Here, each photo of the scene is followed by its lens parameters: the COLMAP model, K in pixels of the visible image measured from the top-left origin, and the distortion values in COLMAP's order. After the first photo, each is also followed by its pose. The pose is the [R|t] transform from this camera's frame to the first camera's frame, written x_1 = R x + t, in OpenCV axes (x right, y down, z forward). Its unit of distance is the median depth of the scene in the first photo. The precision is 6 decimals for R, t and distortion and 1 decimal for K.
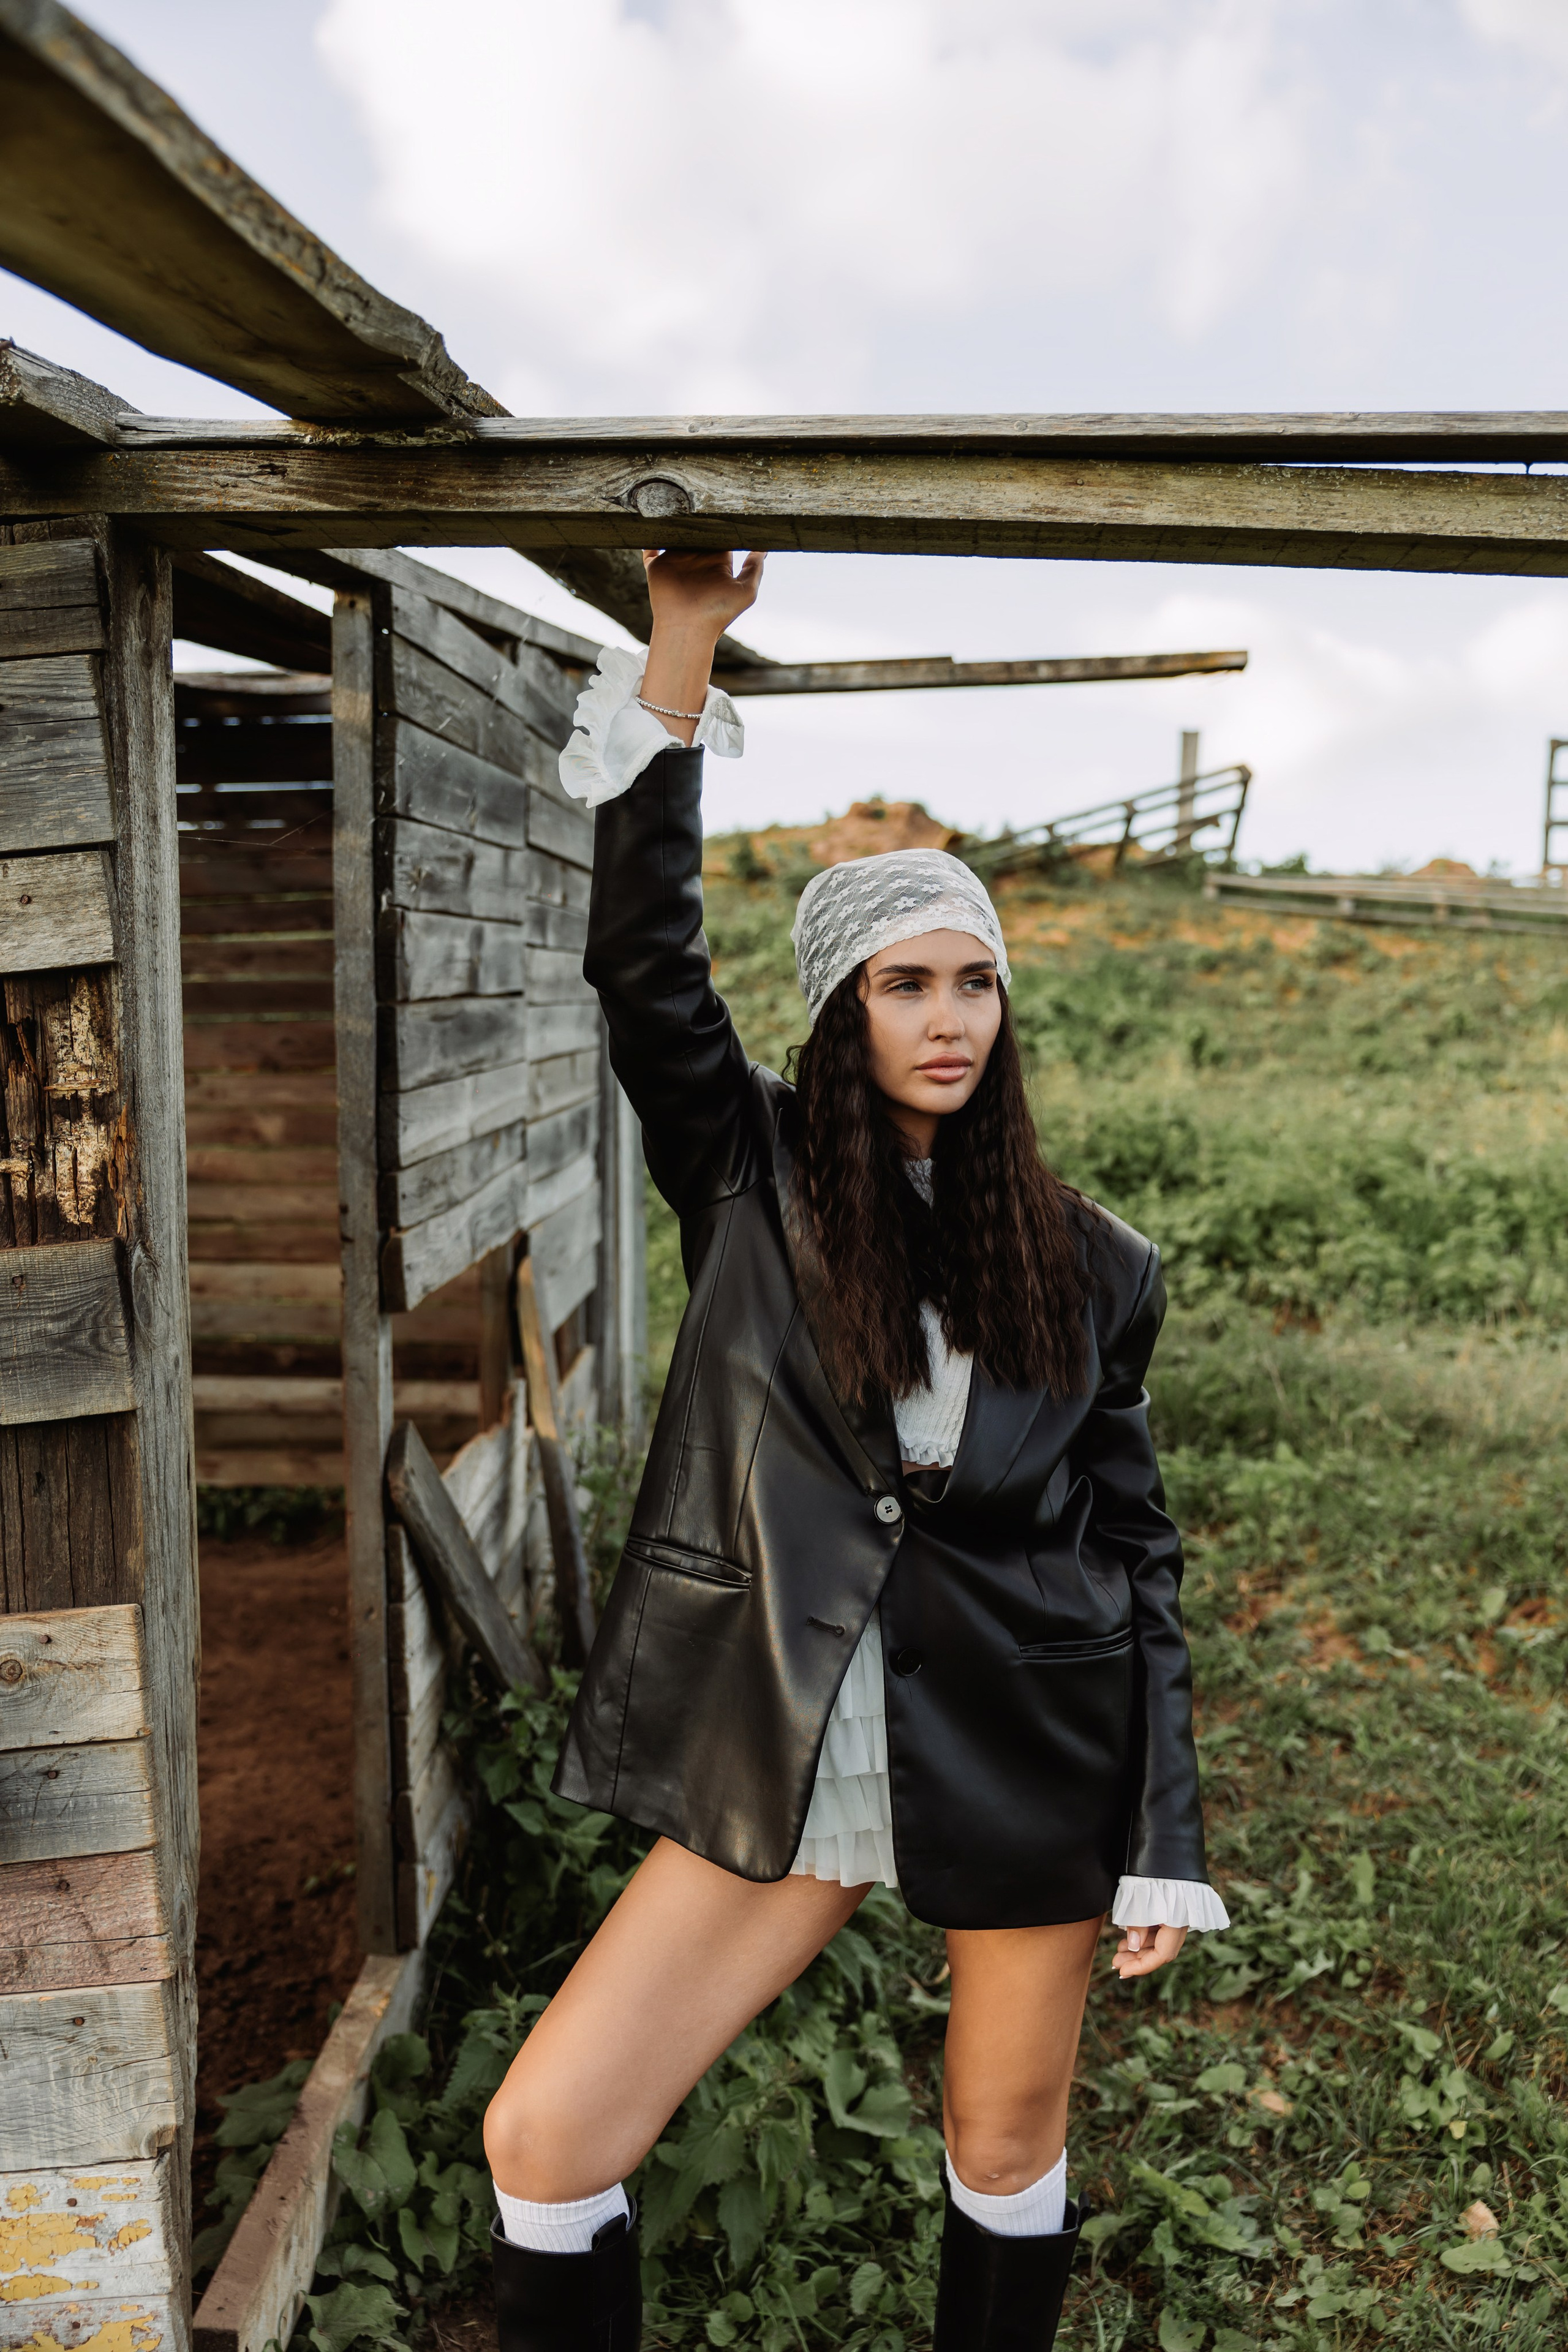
lens RADIAL K [[2273.8, 0, 788.8], [0, 2273.8, 1148.8], [0, 0, 1]] dist [0.010157, 0.010580]
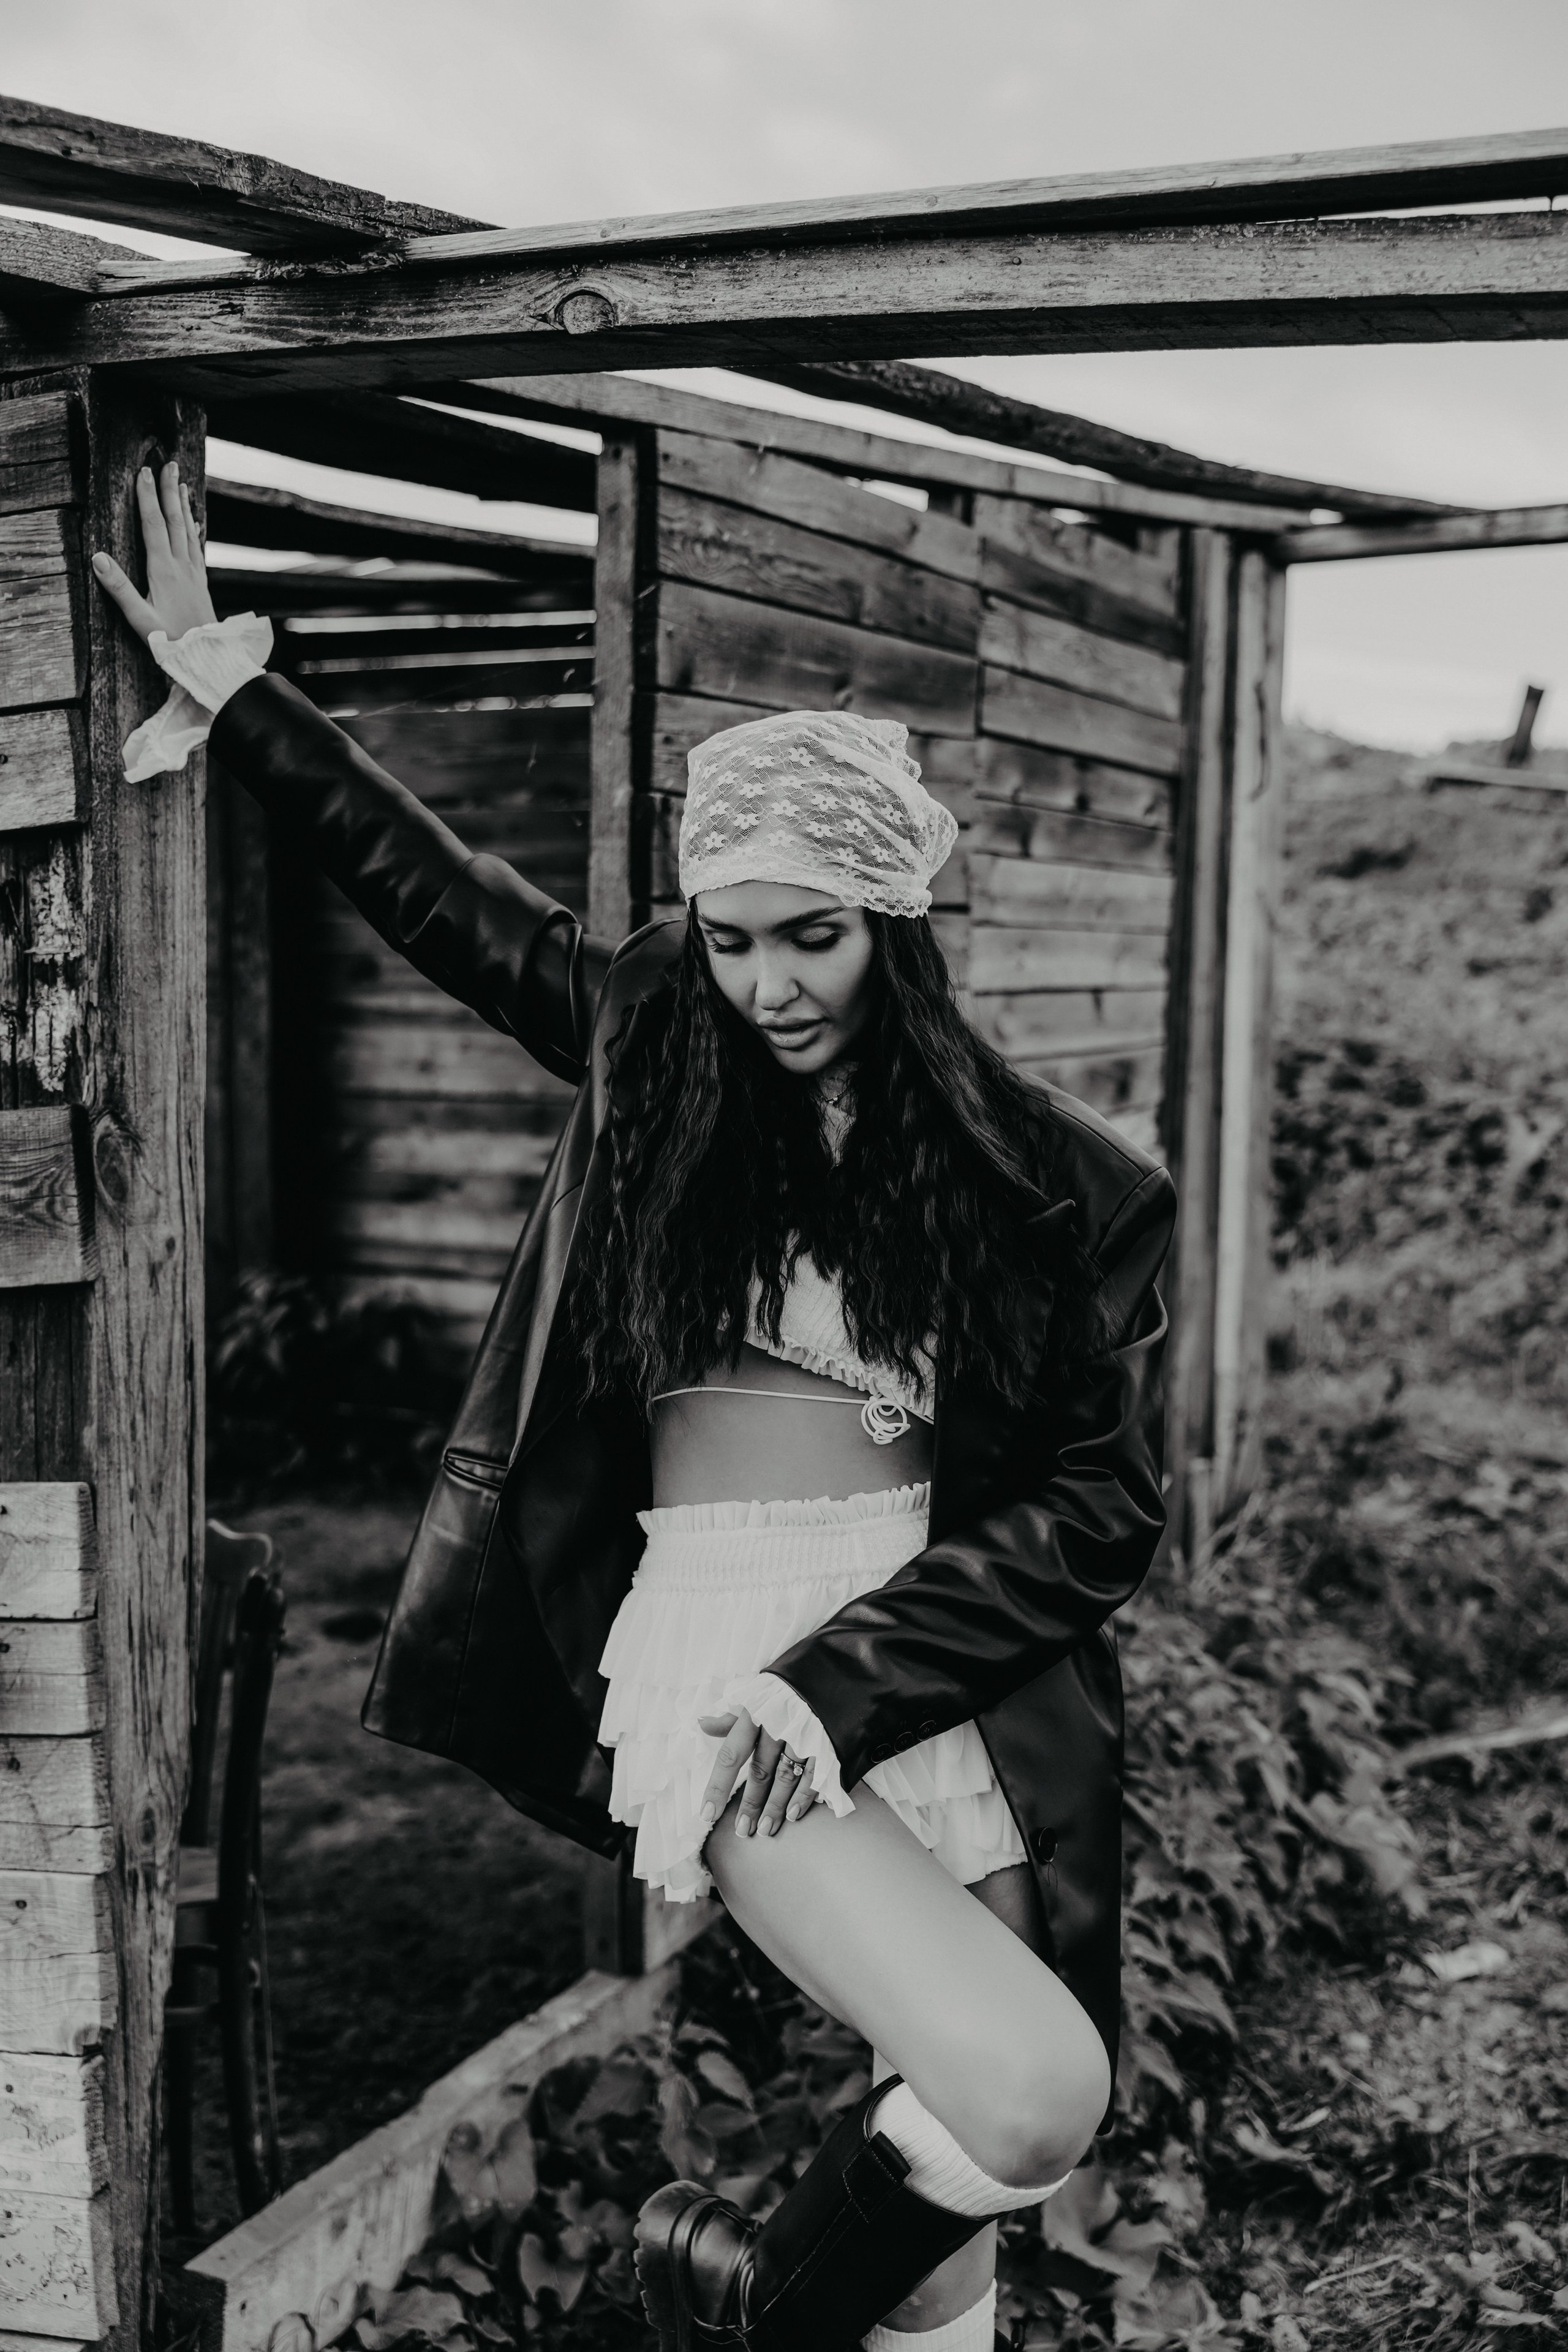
lens RADIAL K [[2879.3, 0, 783.4], [0, 2879.3, 1137.1], [0, 0, 1]] dist [0.012211, 0.037990]
pose [[0.926618, 0.040975, -0.373766, 0.388909], [-0.044224, 0.999022, -0.000118, 0.034188], [0.373396, 0.016639, 0.927523, -0.029520]]
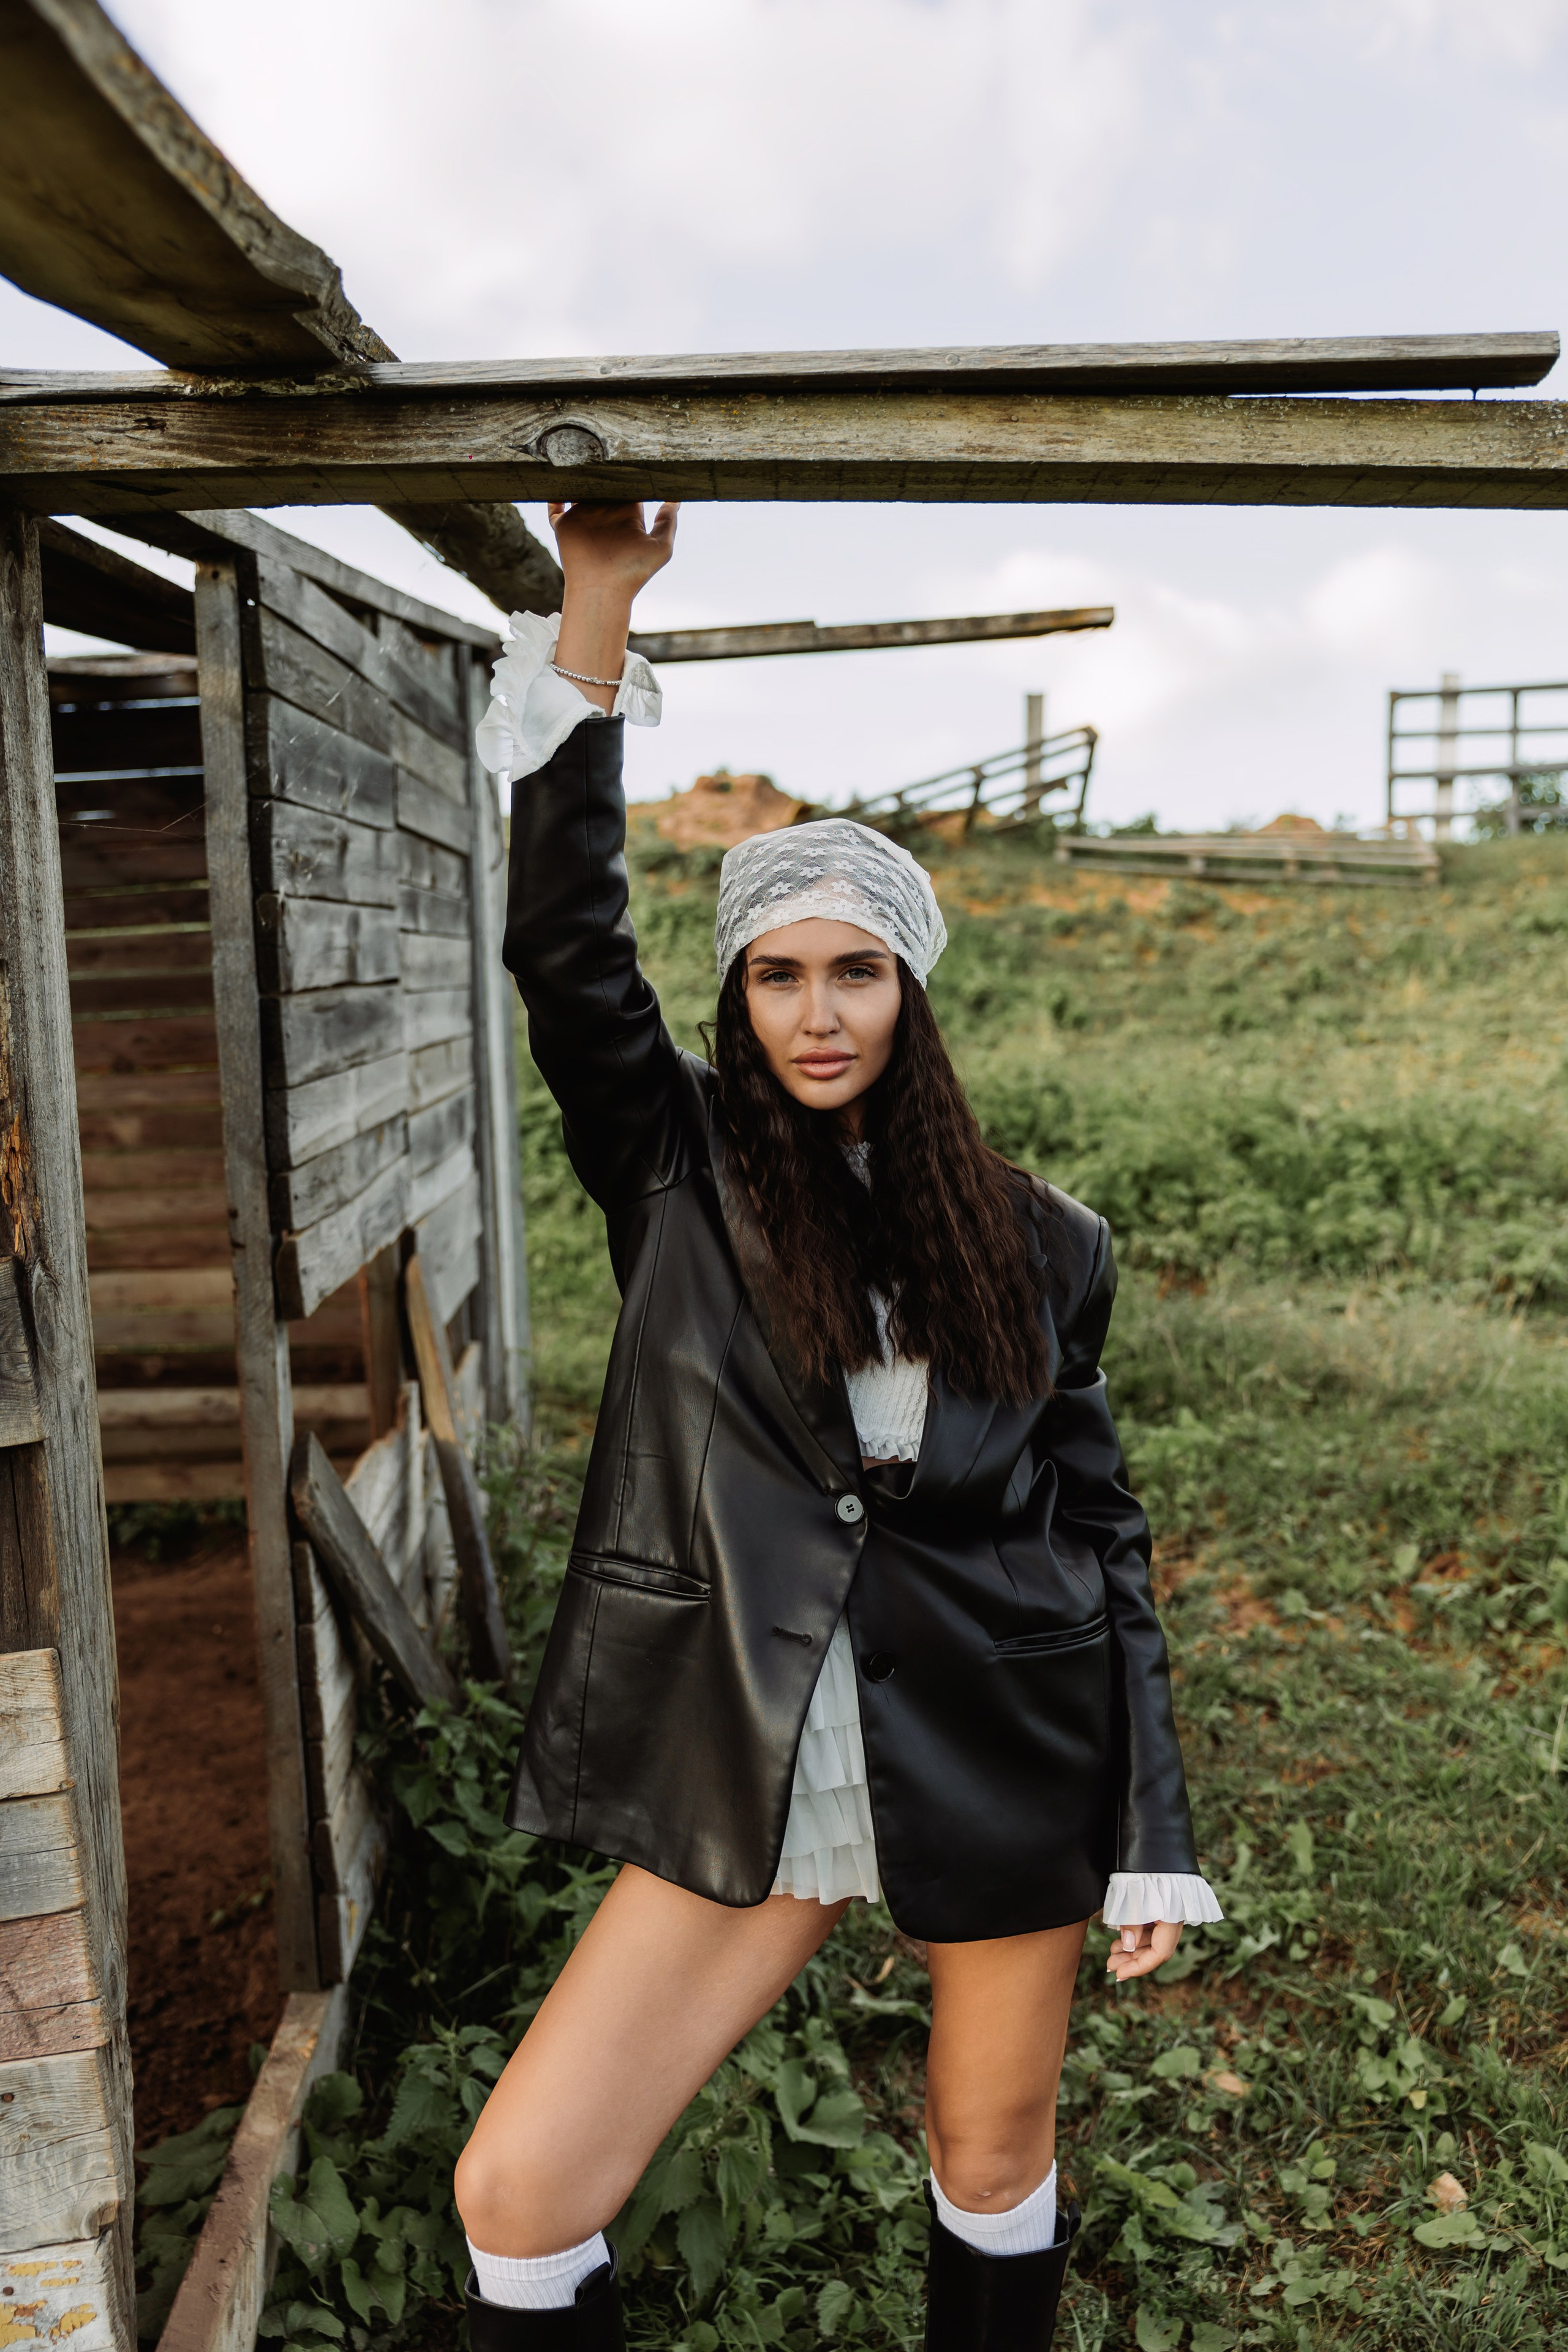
lens RADIAL K [[2290.3, 0, 775.4], [0, 2290.3, 1146.3], [0, 0, 1]] dist [0.014976, -0.001167]
pose [[0.997276, -0.040745, 0.061492, -0.035754], [0.040231, 0.999145, 0.009573, -0.002020], [-0.061830, -0.007073, 0.998062, 0.040051]]
